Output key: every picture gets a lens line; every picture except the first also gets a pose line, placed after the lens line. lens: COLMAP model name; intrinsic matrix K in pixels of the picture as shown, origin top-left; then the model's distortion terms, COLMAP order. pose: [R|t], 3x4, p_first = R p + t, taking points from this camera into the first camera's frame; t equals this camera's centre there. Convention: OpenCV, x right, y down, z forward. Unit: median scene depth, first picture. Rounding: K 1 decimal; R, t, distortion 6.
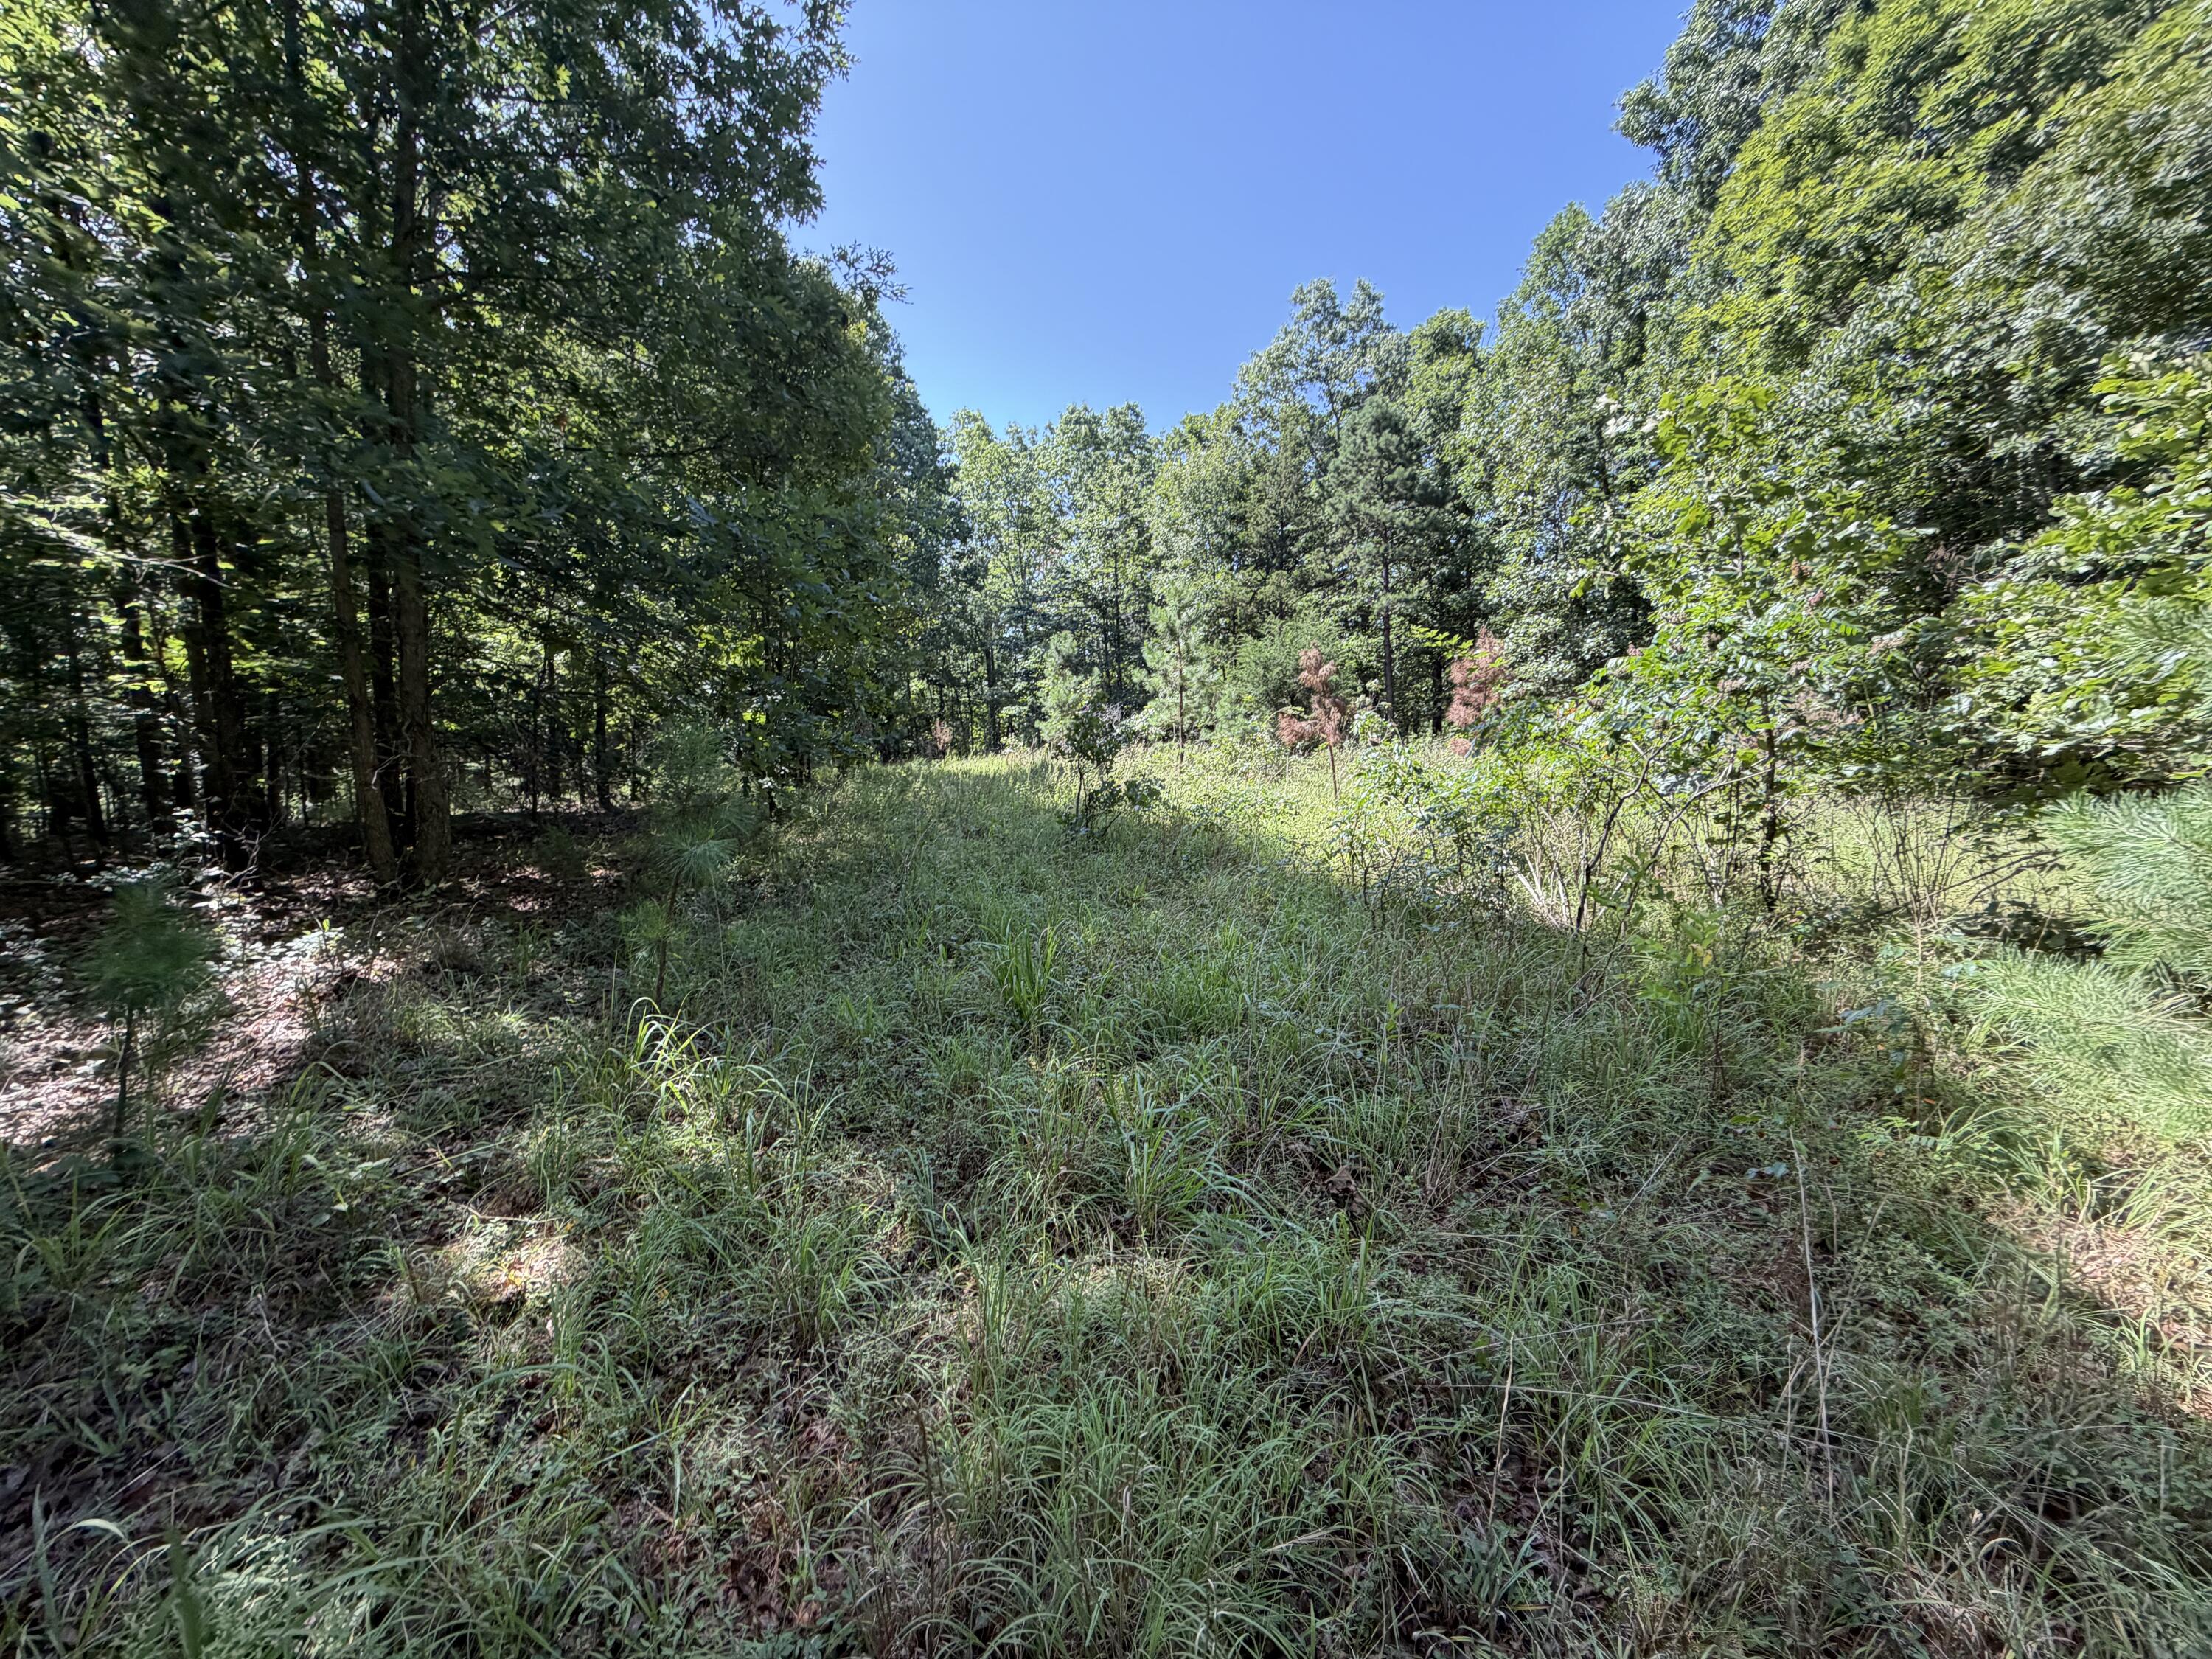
lens RADIAL K [[885.8, 0, 1093.2], [0, 885.8, 825.1], [0, 0, 1]] dist [-0.001894, 0.000280]
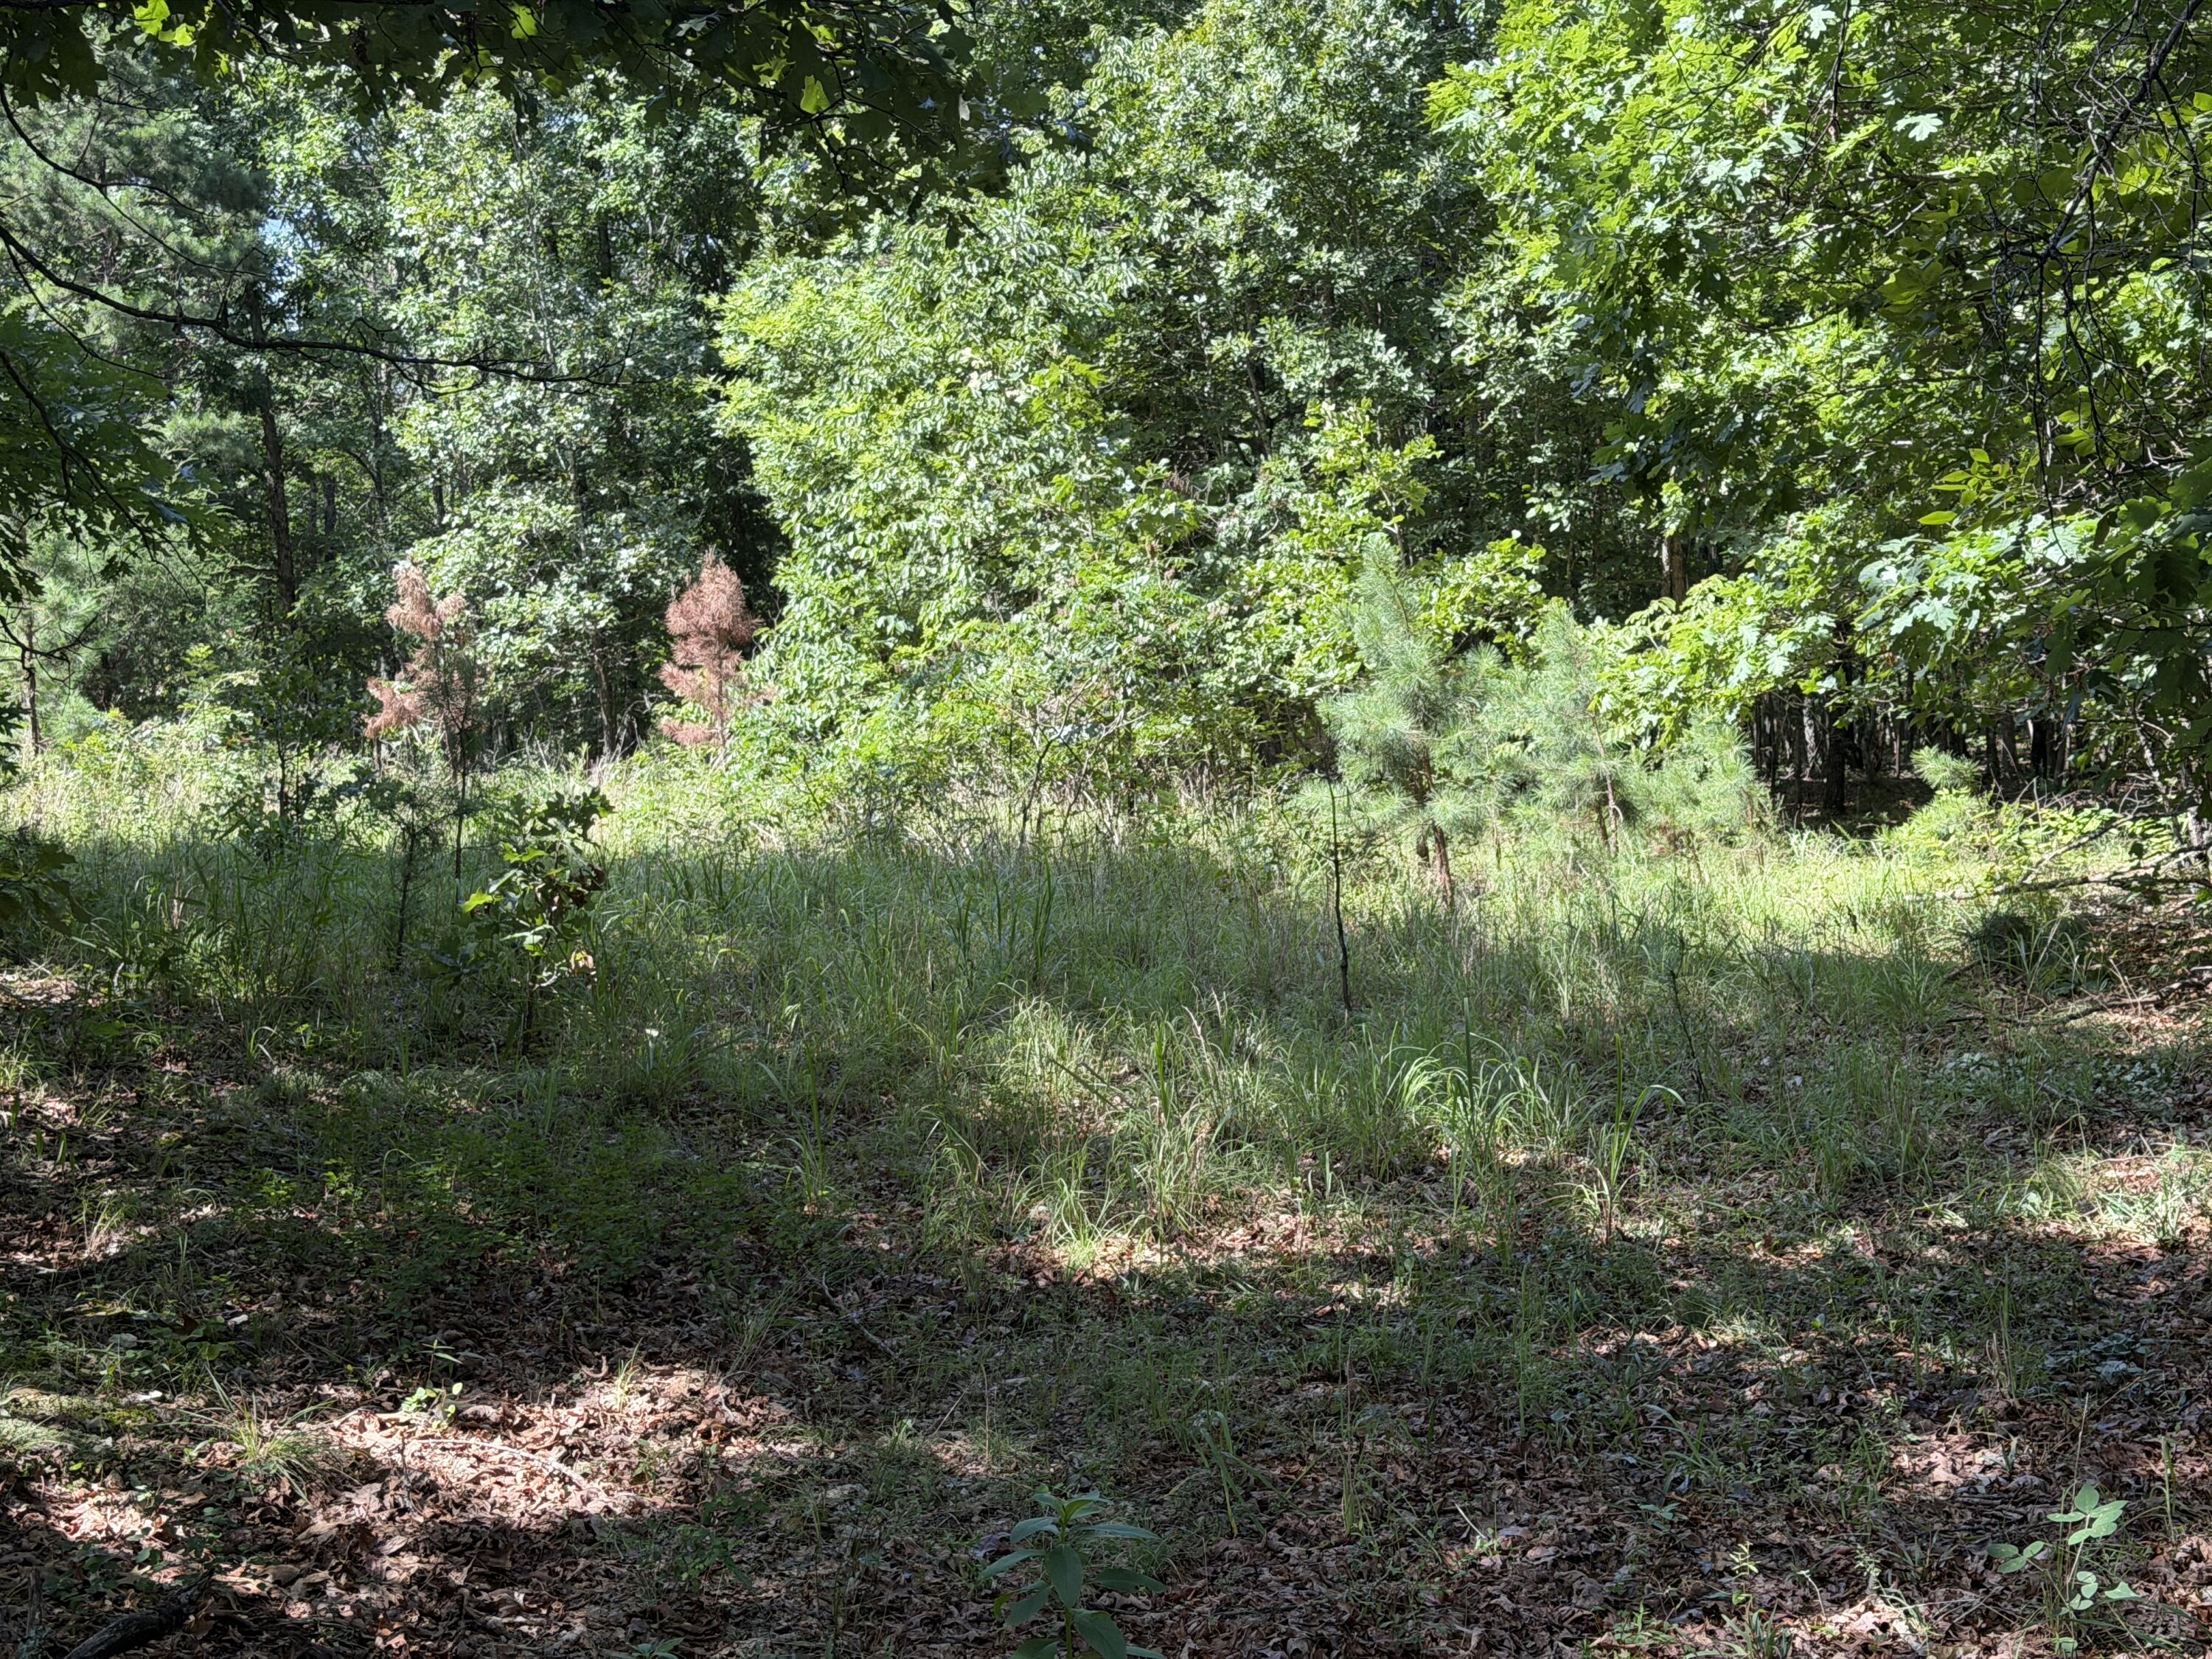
lens RADIAL K [[3053.2, 0, 1111.4], [0, 3053.2, 841.1], [0, 0, 1]] dist [0.113116, 0.000000]
pose [[0.717087, -0.027262, 0.696451, -0.967928], [0.090843, 0.994367, -0.054611, 0.148987], [-0.691039, 0.102428, 0.715524, -0.853120]]
